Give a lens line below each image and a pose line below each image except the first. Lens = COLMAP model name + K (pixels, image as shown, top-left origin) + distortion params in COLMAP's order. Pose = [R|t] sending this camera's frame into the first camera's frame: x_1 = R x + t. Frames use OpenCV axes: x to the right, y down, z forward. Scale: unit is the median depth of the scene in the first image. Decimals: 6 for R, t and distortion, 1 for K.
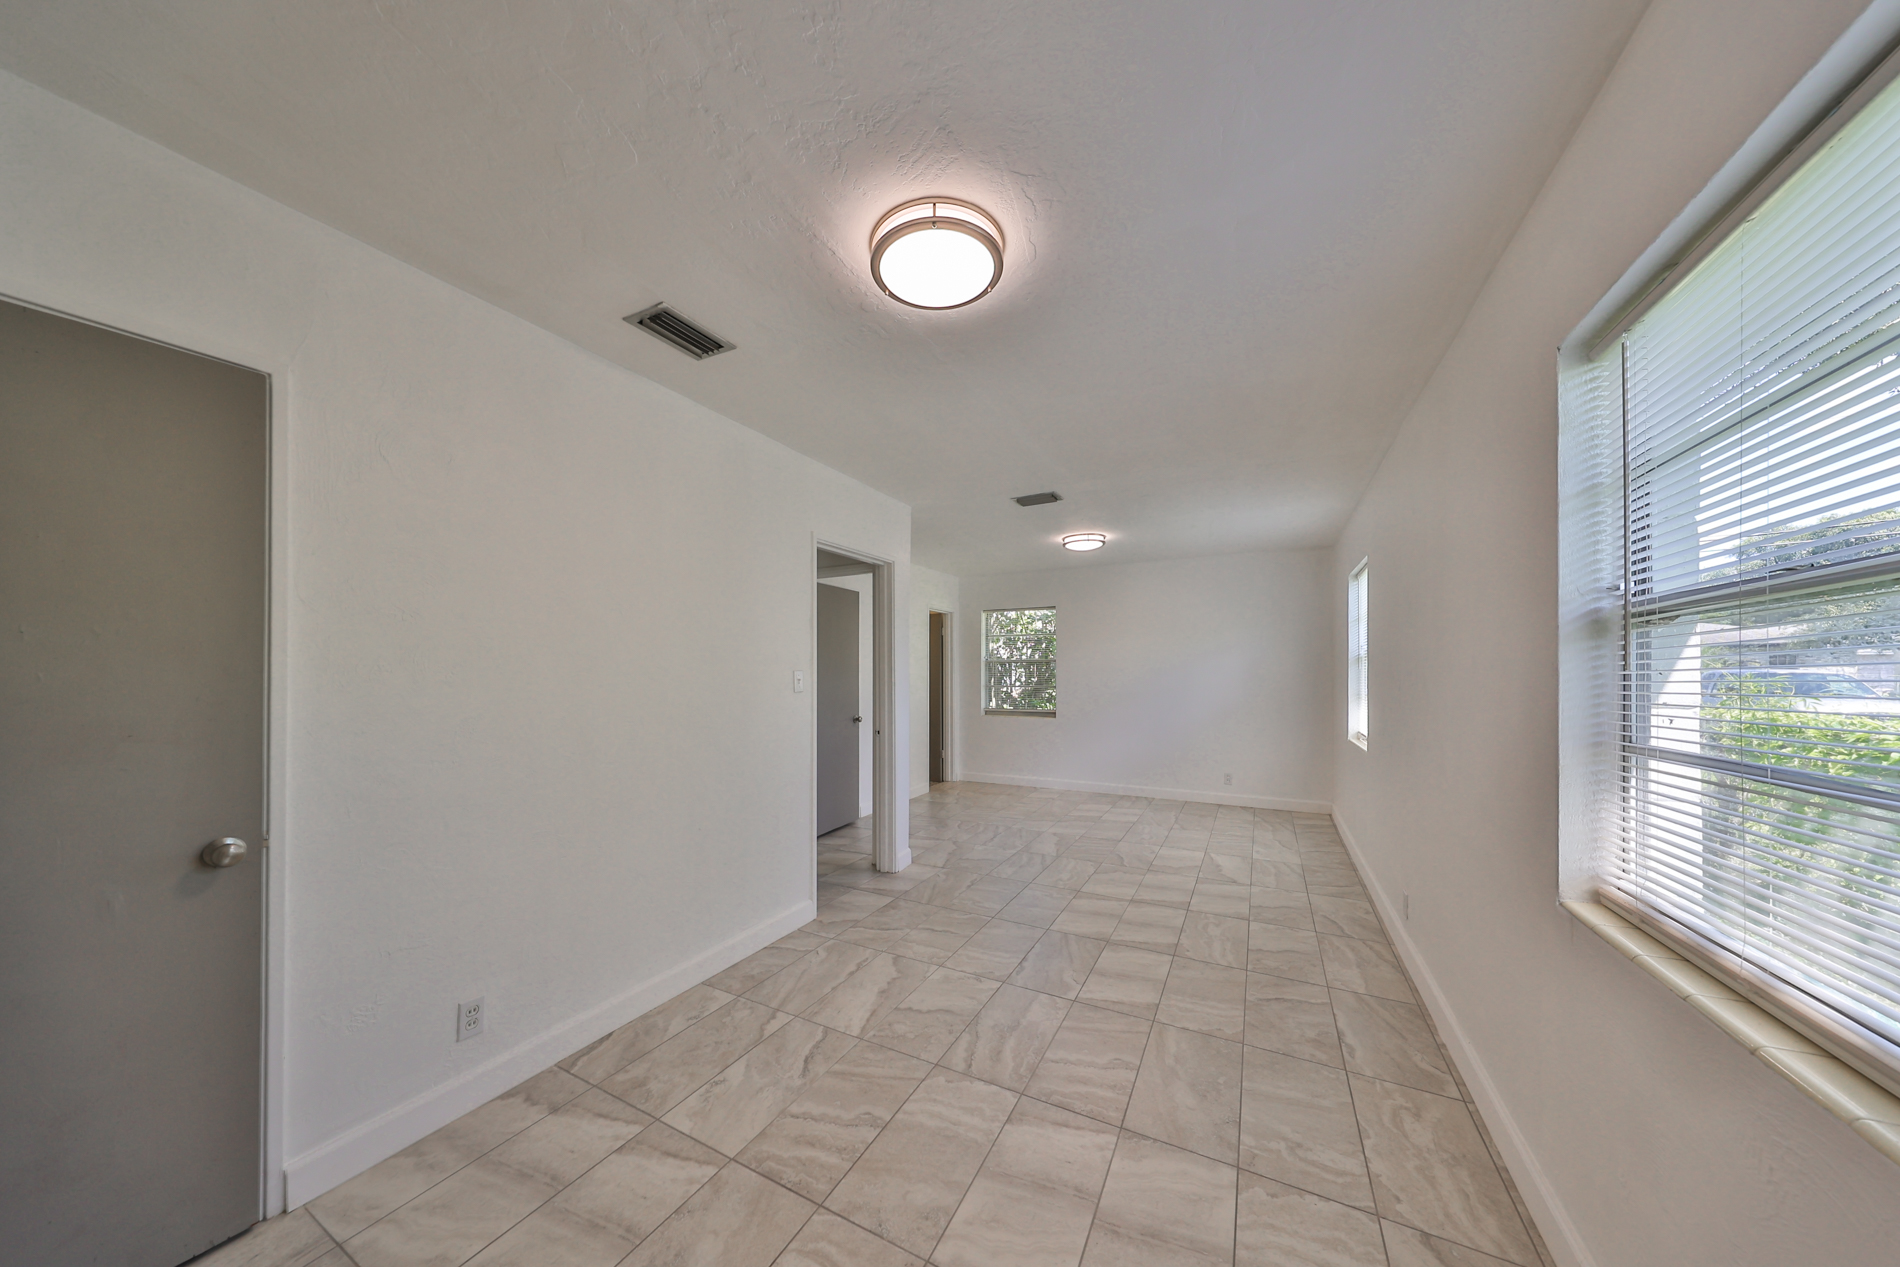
lens RADIAL K [[601.3, 0, 950.7], [0, 601.3, 671.5], [0, 0, 1]] dist [-0.000107, 0.000207]
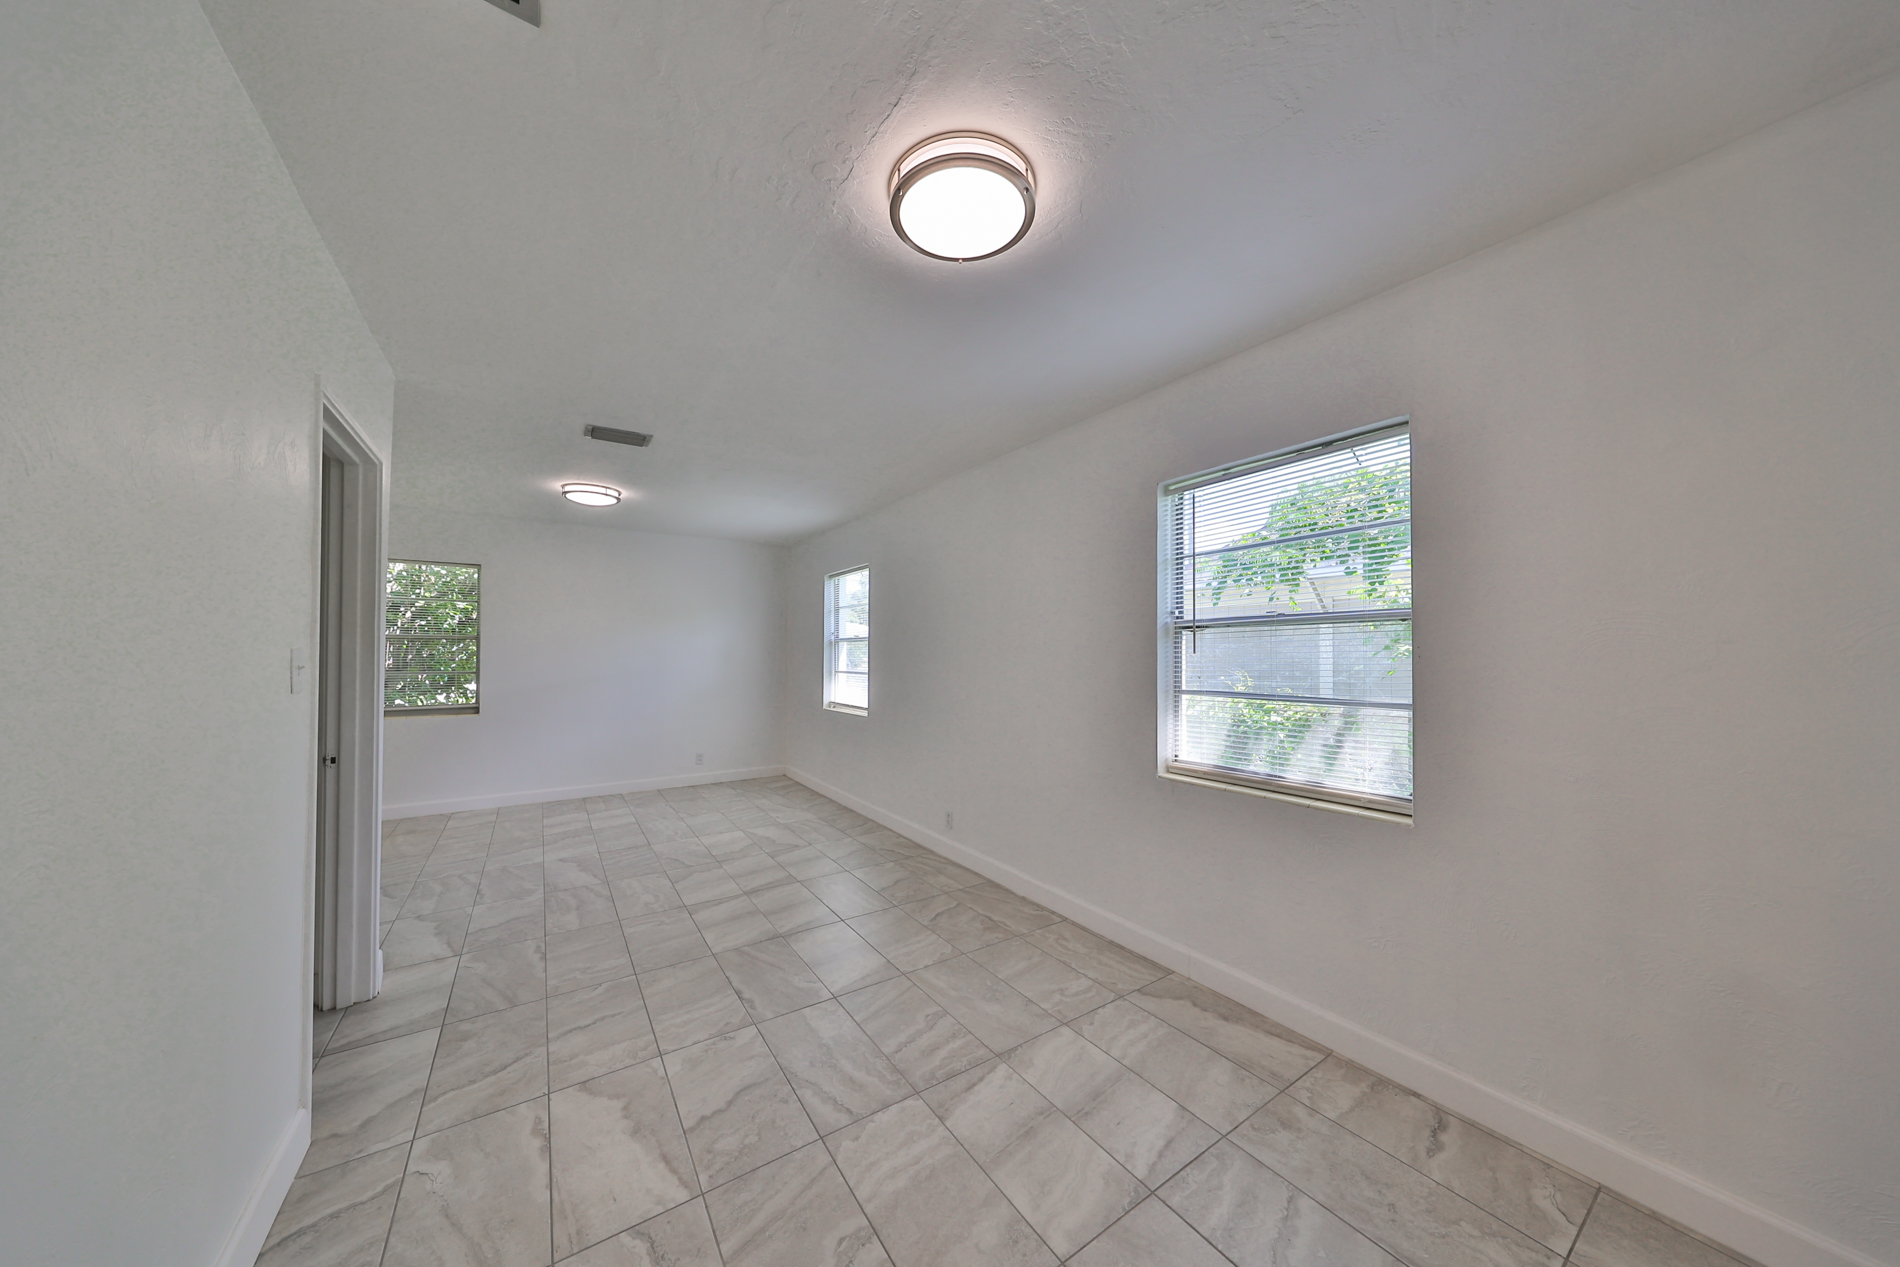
lens RADIAL K [[596.1, 0, 941.8], [0, 596.1, 649.2], [0, 0, 1]] dist [0.000588, 0.000097]
pose [[0.489144, 0.006888, 0.872176, -0.447056], [-0.002832, 0.999976, -0.006308, -0.000825], [-0.872198, 0.000616, 0.489152, 0.318972]]
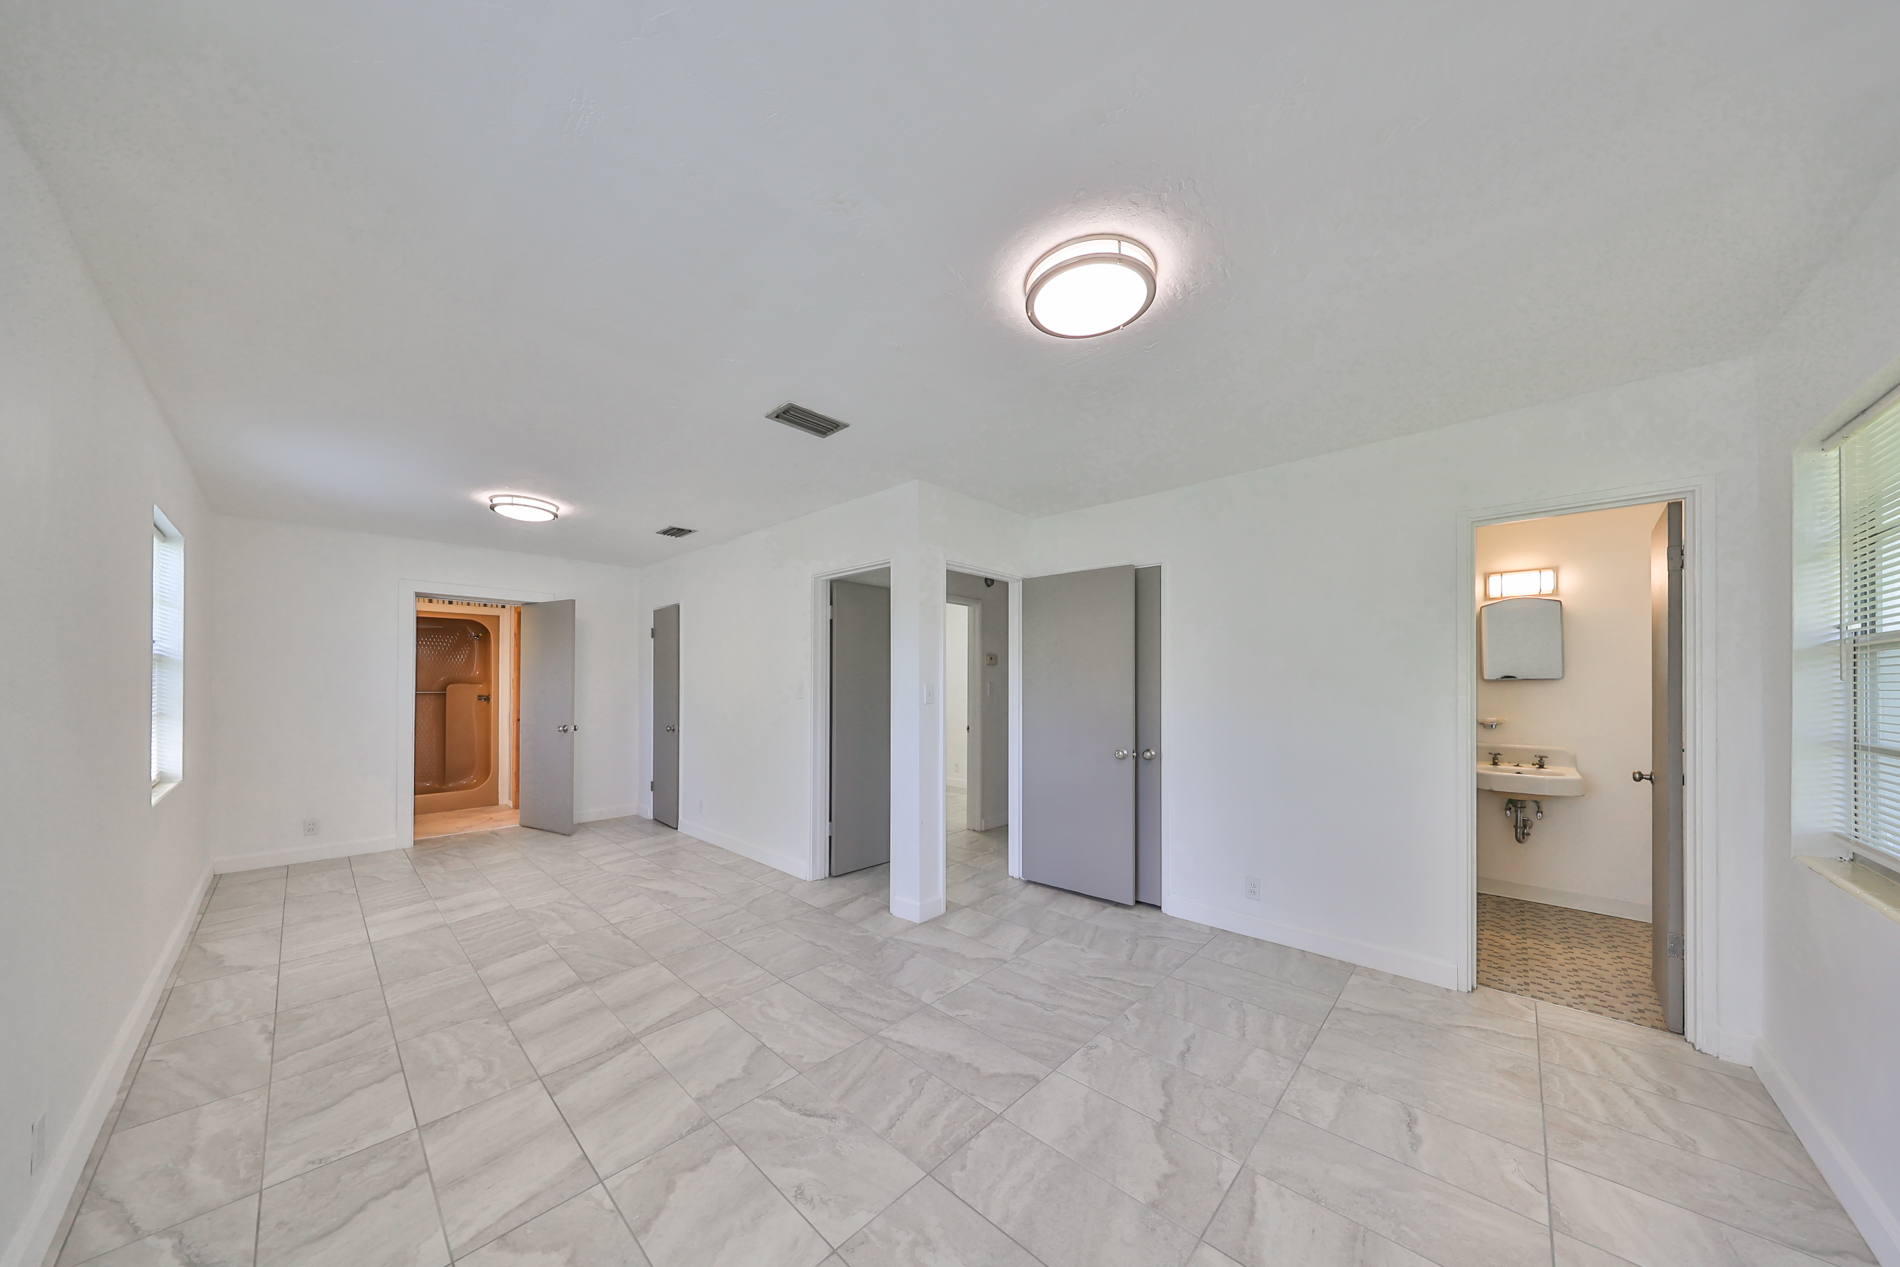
lens RADIAL K [[604.7, 0, 961.1], [0, 604.7, 658.9], [0, 0, 1]] dist [0.002423, 0.000273]
pose [[-0.265043, -0.042973, -0.963279, 1.021232], [-0.004477, 0.999050, -0.043337, -0.001762], [0.964226, -0.007174, -0.264983, 1.810134]]
